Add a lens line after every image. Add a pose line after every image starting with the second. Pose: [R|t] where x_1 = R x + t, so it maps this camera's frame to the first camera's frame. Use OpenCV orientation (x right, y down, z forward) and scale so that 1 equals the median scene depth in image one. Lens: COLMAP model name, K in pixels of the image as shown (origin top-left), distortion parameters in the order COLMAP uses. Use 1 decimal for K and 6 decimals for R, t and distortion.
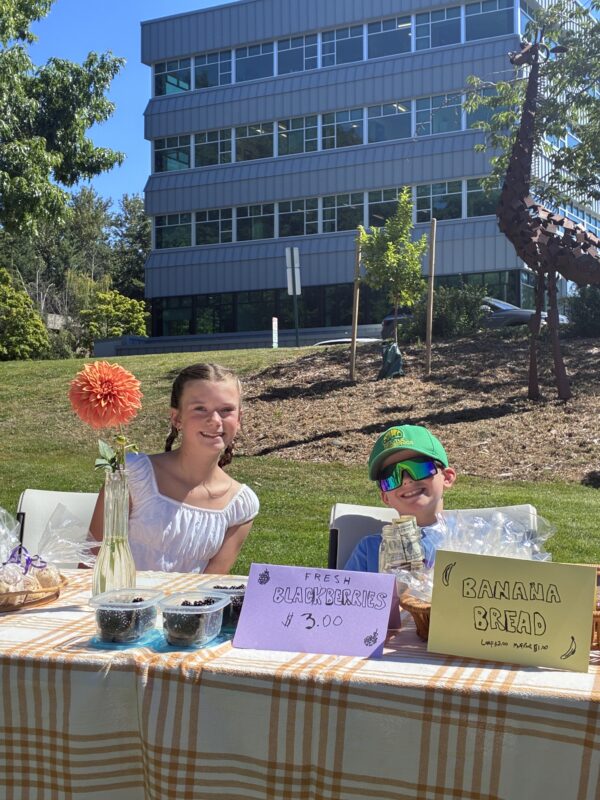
lens RADIAL K [[1656.7, 0, 300.0], [0, 1656.7, 400.0], [0, 0, 1]] dist [0.012307, -3.025309]
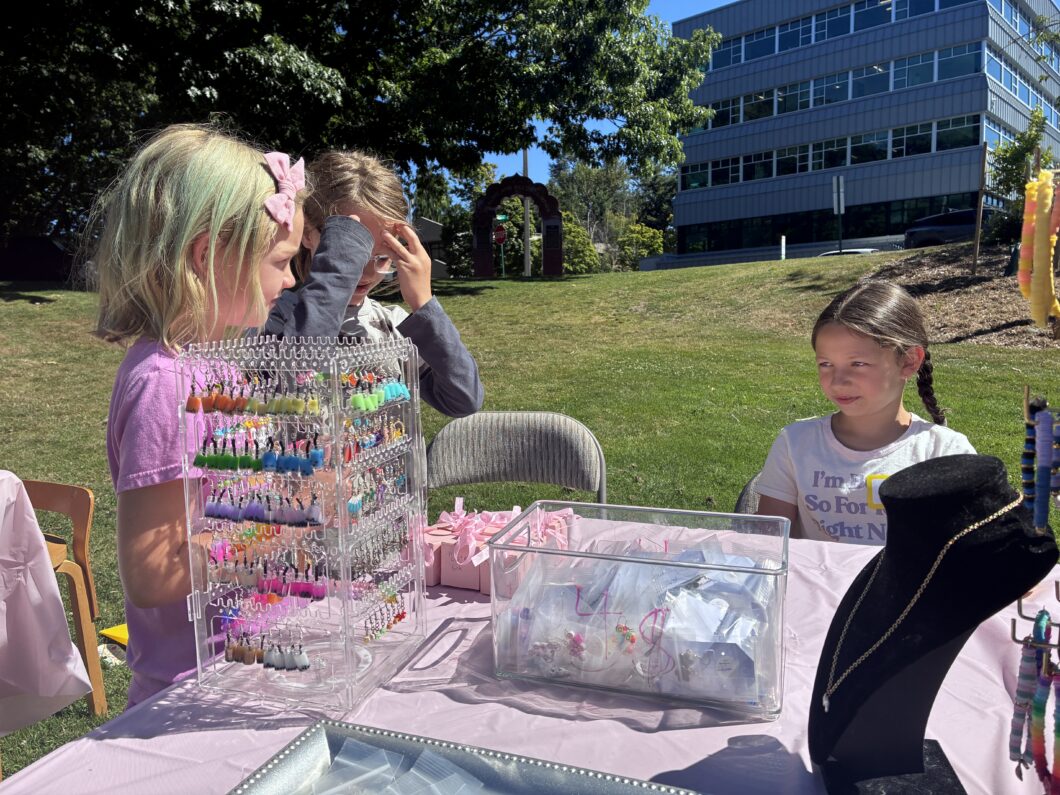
lens RADIAL K [[2195.1, 0, 530.0], [0, 2195.1, 397.5], [0, 0, 1]] dist [0.012307, -3.025309]
pose [[0.854665, 0.008346, -0.519113, 0.727132], [0.019568, 0.998643, 0.048272, -0.009617], [0.518811, -0.051415, 0.853342, -0.609826]]
